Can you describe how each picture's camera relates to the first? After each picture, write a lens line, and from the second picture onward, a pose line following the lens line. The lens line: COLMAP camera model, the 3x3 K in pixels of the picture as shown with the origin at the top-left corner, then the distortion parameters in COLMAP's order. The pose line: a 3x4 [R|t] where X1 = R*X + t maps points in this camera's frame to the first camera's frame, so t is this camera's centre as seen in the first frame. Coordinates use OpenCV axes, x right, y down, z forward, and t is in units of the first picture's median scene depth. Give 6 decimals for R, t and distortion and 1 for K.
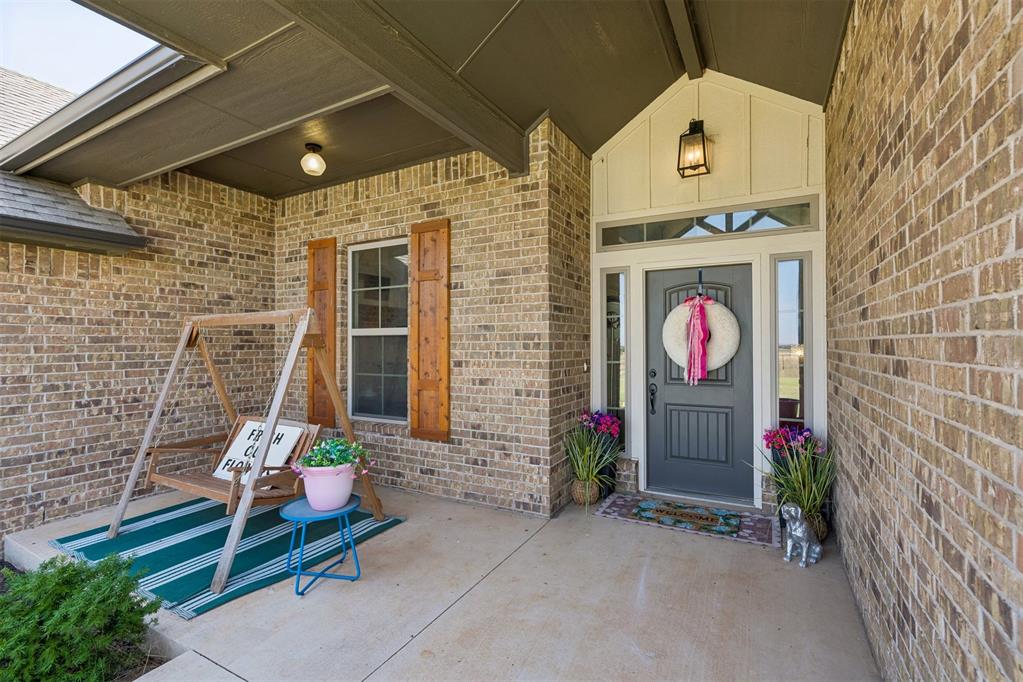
lens RADIAL K [[457.4, 0, 516.7], [0, 457.4, 341.9], [0, 0, 1]] dist [-0.000058, 0.001461]
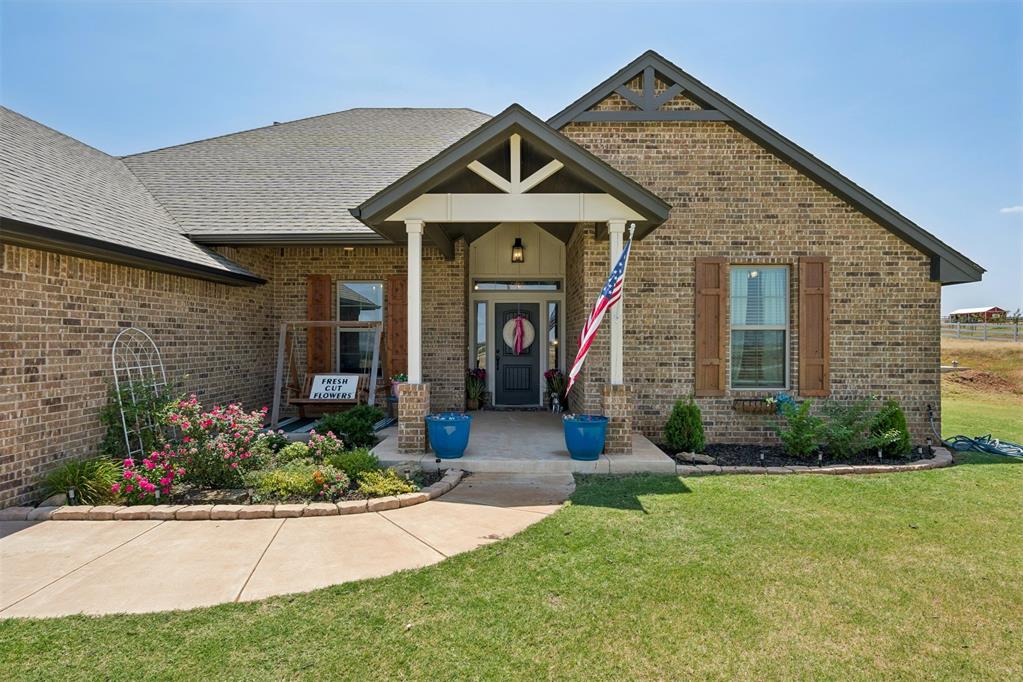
lens RADIAL K [[567.3, 0, 512.1], [0, 567.3, 339.4], [0, 0, 1]] dist [0.011585, -0.001448]
pose [[0.883721, 0.004521, 0.467992, -0.943786], [-0.006298, 0.999978, 0.002232, 0.008364], [-0.467971, -0.004920, 0.883730, -1.463842]]
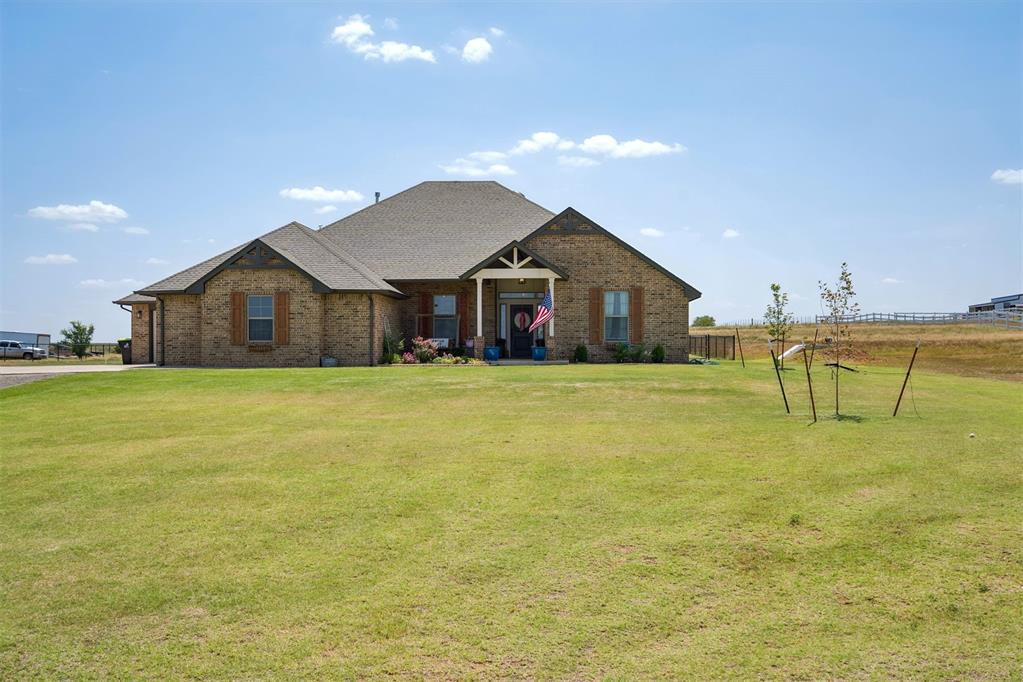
lens RADIAL K [[990.1, 0, 509.3], [0, 990.1, 338.8], [0, 0, 1]] dist [0.061033, 0.000000]
pose [[0.904436, 0.004461, 0.426587, -3.729392], [-0.003086, 0.999988, -0.003914, 0.197907], [-0.426599, 0.002223, 0.904438, -7.456691]]
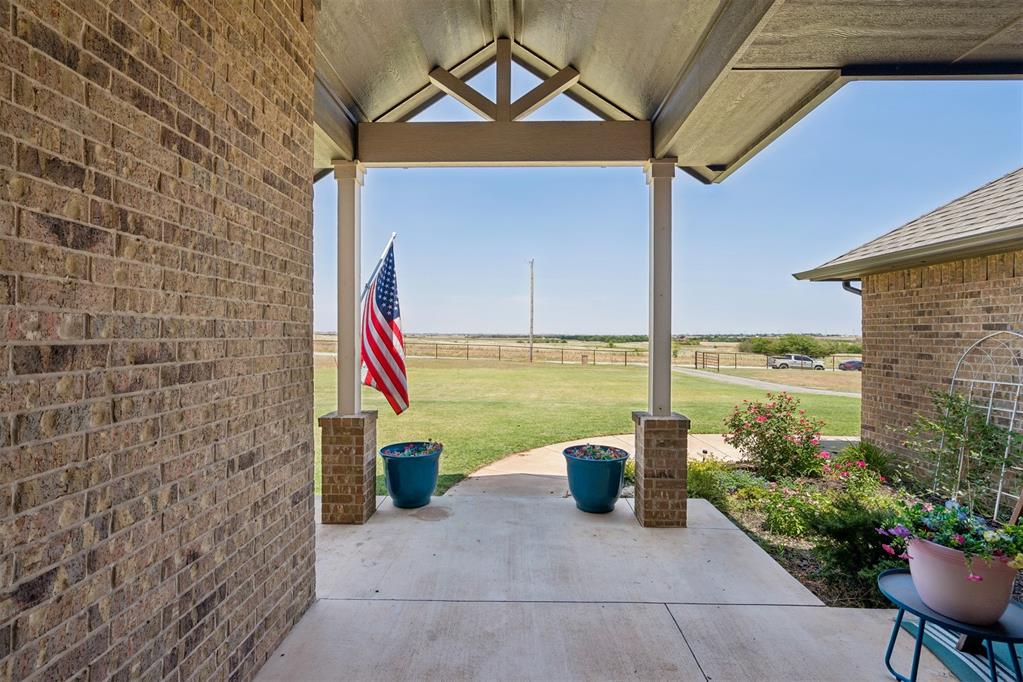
lens RADIAL K [[457.4, 0, 517.0], [0, 457.4, 335.3], [0, 0, 1]] dist [-0.000058, 0.001461]
pose [[-0.881722, 0.001412, -0.471767, 0.260556], [0.000942, 0.999999, 0.001231, -0.007044], [0.471768, 0.000641, -0.881722, 0.834836]]
